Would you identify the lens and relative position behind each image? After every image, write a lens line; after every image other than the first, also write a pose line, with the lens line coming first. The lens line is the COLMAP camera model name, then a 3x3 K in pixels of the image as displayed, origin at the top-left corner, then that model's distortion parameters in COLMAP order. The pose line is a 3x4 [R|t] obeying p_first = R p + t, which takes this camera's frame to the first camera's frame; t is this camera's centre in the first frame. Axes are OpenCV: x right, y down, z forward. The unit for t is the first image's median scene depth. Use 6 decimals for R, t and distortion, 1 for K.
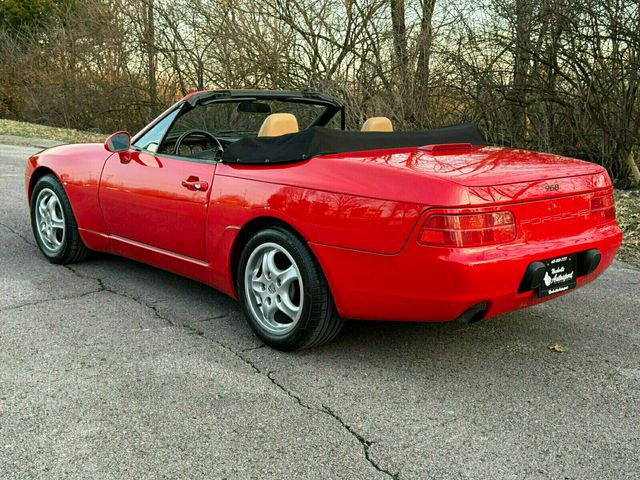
lens RADIAL K [[758.8, 0, 314.7], [0, 758.8, 238.4], [0, 0, 1]] dist [0.211292, -0.448812]
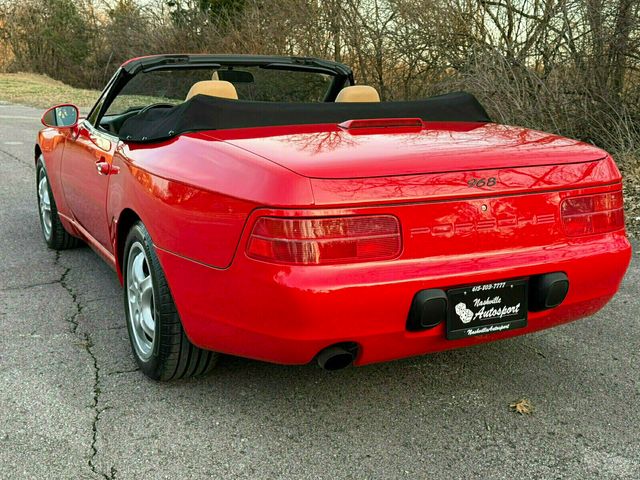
lens RADIAL K [[758.8, 0, 314.7], [0, 758.8, 238.4], [0, 0, 1]] dist [0.211292, -0.448812]
pose [[0.960586, 0.043815, -0.274507, 0.354932], [-0.036497, 0.998830, 0.031711, -0.031761], [0.275576, -0.020443, 0.961062, 0.295297]]
